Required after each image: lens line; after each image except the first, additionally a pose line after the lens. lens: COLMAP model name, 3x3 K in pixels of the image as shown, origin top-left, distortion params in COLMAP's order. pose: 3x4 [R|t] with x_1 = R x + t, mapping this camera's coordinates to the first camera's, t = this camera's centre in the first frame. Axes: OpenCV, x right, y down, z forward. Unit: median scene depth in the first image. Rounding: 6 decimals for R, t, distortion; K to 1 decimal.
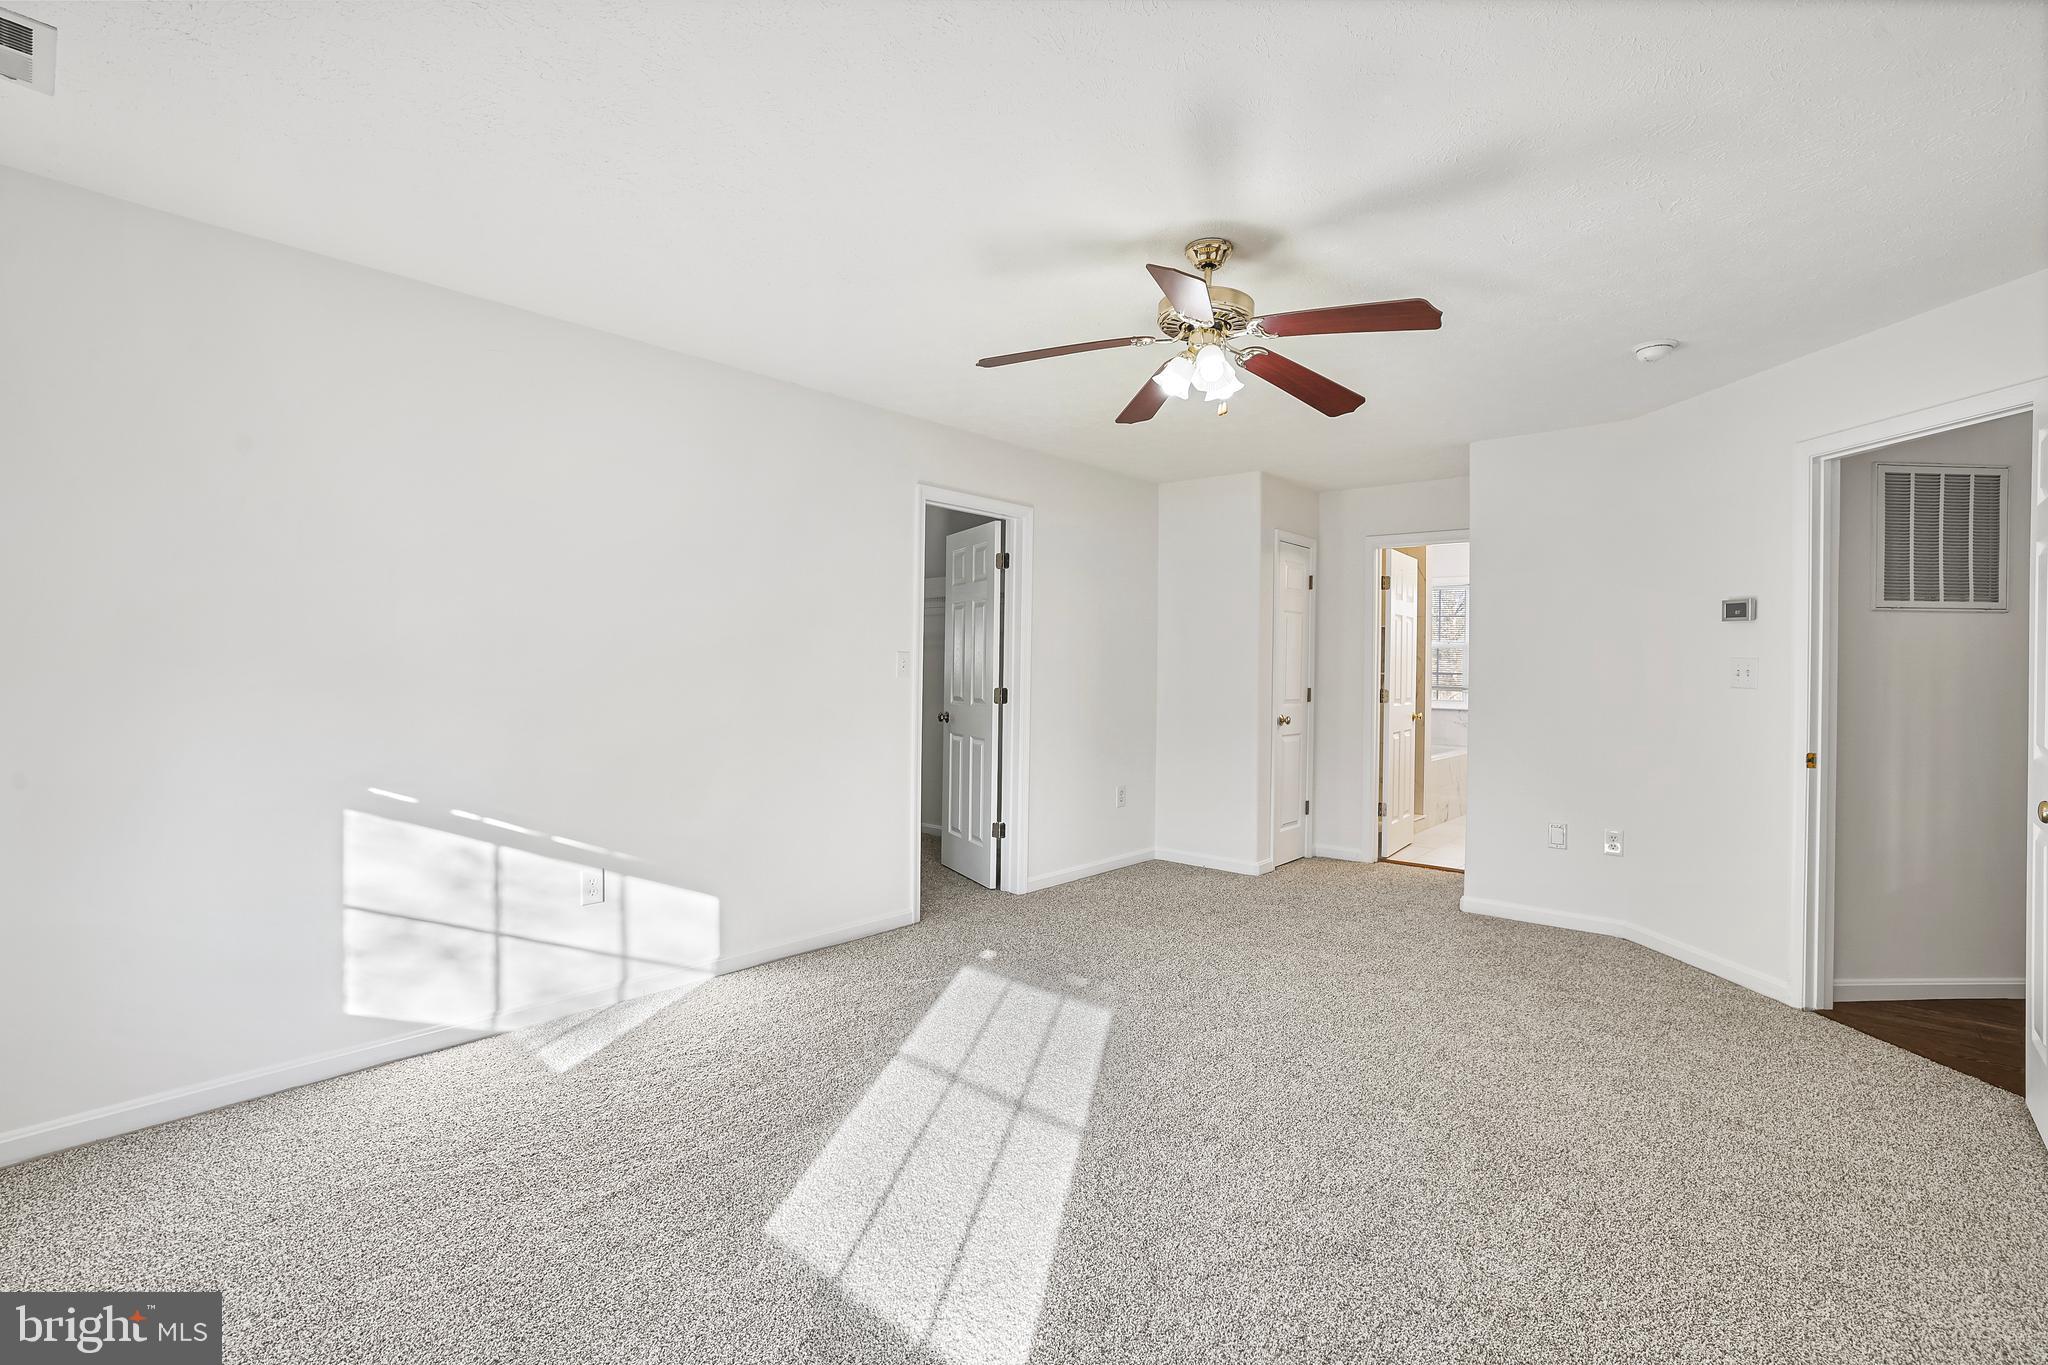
lens RADIAL K [[929.8, 0, 1019.4], [0, 929.8, 647.6], [0, 0, 1]] dist [-0.046210, 0.021074]
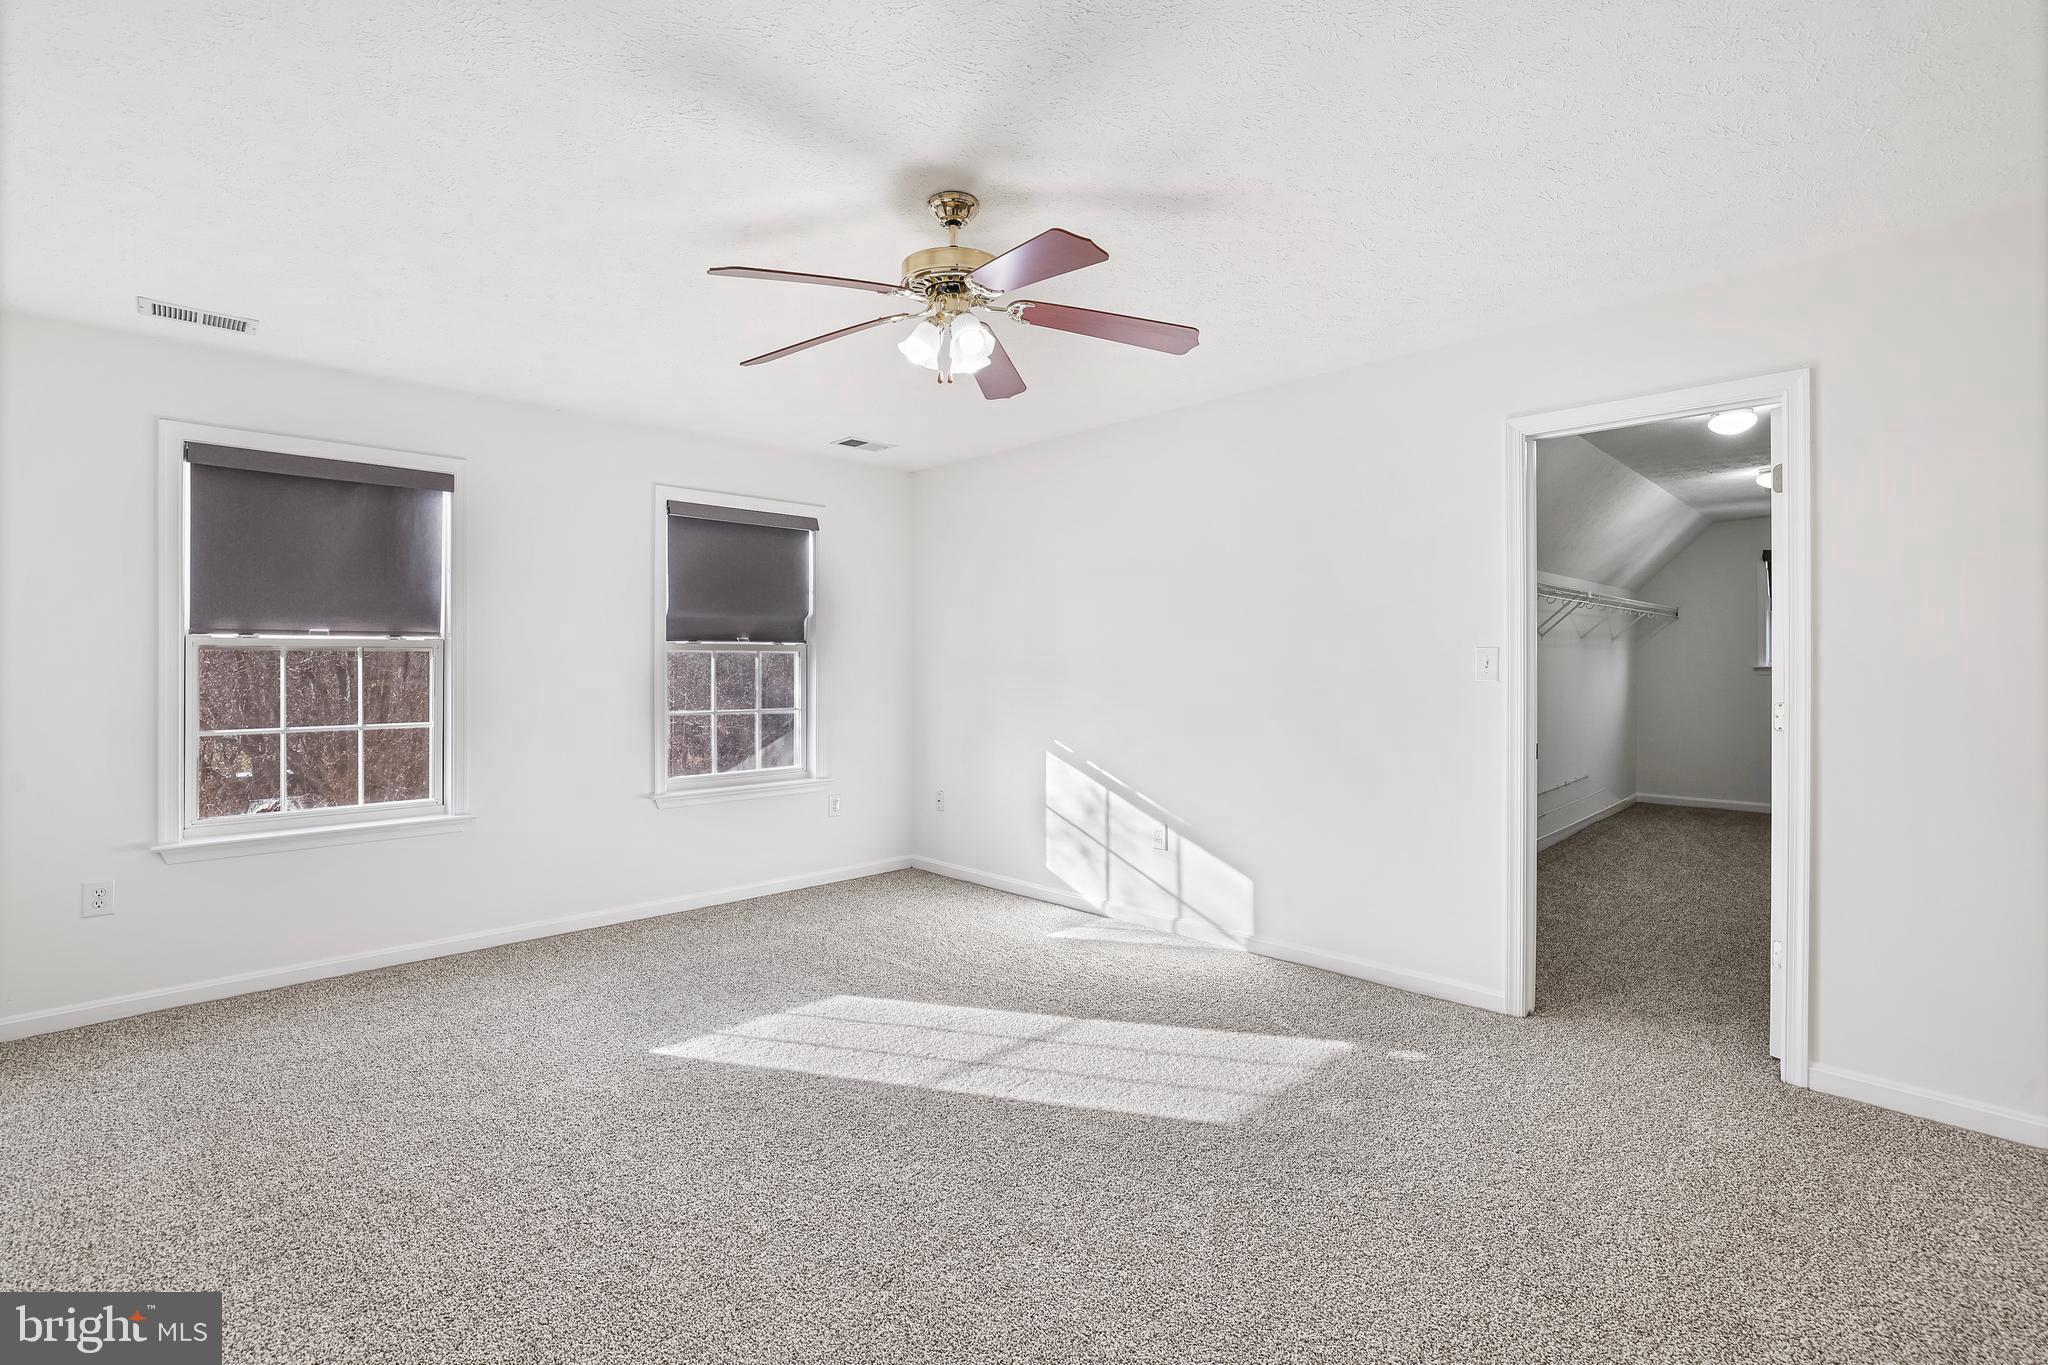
lens RADIAL K [[929.8, 0, 1019.4], [0, 929.8, 647.6], [0, 0, 1]] dist [-0.046210, 0.021074]
pose [[-0.076195, -0.026806, -0.996733, 0.952892], [0.020981, 0.999374, -0.028481, 0.024506], [0.996872, -0.023082, -0.075584, 0.978225]]
